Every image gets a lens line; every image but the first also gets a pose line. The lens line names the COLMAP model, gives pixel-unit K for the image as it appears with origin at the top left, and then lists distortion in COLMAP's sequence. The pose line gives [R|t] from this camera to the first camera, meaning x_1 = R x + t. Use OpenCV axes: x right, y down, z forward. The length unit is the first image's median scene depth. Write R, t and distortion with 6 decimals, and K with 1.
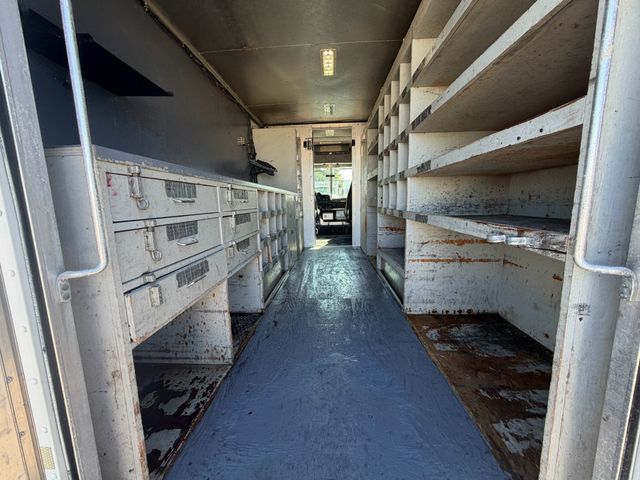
lens RADIAL K [[255.7, 0, 319.3], [0, 255.7, 240.5], [0, 0, 1]] dist [0.000199, 0.000032]
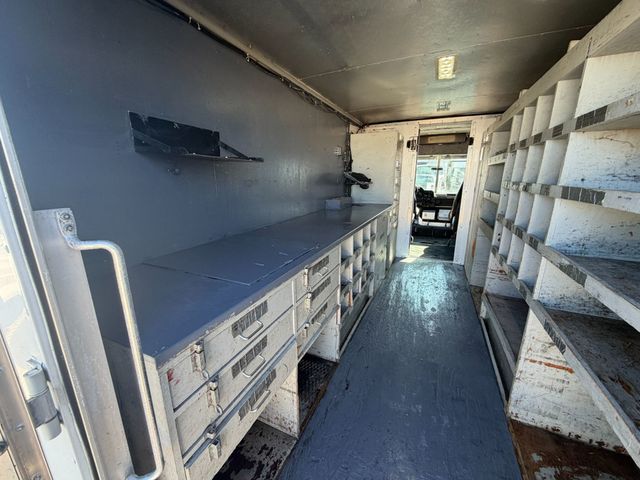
lens RADIAL K [[255.7, 0, 319.3], [0, 255.7, 240.5], [0, 0, 1]] dist [0.000199, 0.000032]
pose [[0.929792, 0.109958, -0.351279, 0.006319], [-0.073052, 0.990479, 0.116682, -0.194947], [0.360765, -0.082828, 0.928972, 0.064772]]
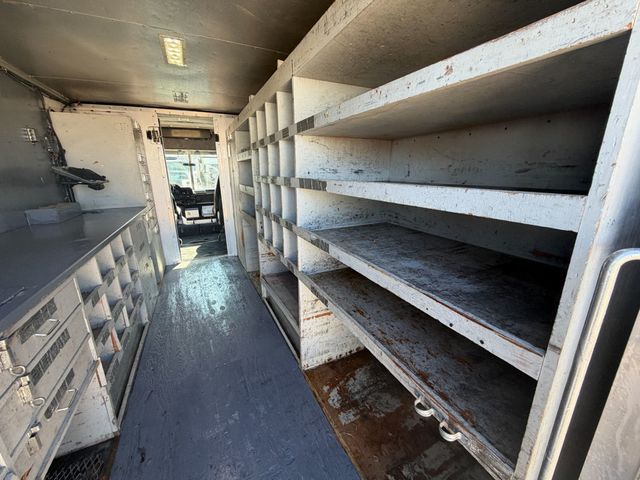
lens RADIAL K [[255.7, 0, 319.3], [0, 255.7, 240.5], [0, 0, 1]] dist [0.000199, 0.000032]
pose [[0.878265, -0.112093, 0.464850, -0.000425], [0.060685, 0.990404, 0.124168, -0.198784], [-0.474307, -0.080843, 0.876640, 0.111290]]
